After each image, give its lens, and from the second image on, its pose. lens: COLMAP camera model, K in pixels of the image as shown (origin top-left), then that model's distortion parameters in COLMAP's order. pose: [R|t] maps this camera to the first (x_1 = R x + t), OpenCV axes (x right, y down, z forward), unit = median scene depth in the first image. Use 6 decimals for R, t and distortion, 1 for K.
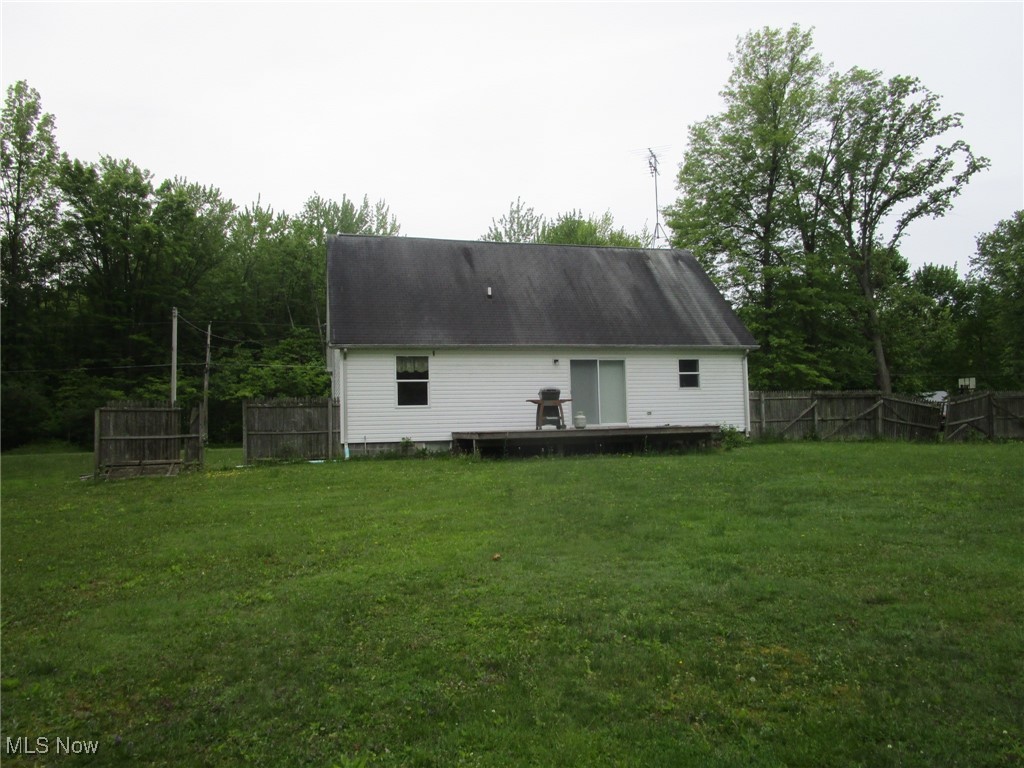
lens RADIAL K [[723.2, 0, 508.8], [0, 723.2, 384.3], [0, 0, 1]] dist [-0.037655, 0.005523]
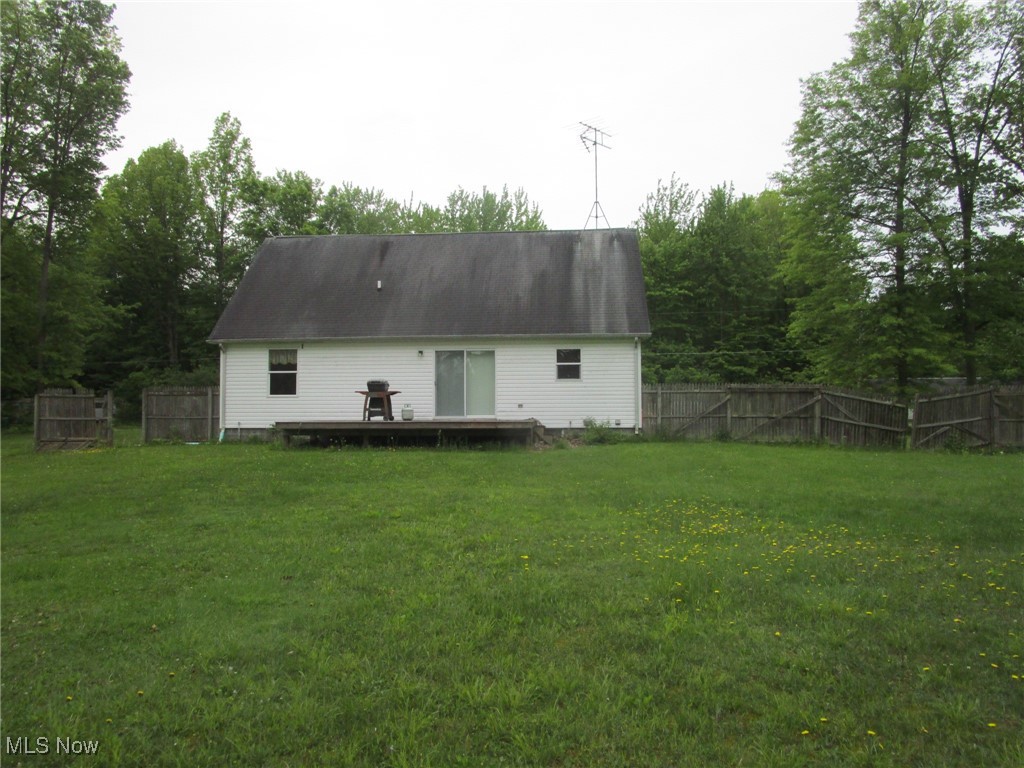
lens RADIAL K [[723.2, 0, 508.8], [0, 723.2, 384.3], [0, 0, 1]] dist [-0.037655, 0.005523]
pose [[0.936891, 0.008959, -0.349506, 0.498141], [-0.000172, 0.999683, 0.025163, -0.012254], [0.349620, -0.023515, 0.936596, 0.095789]]
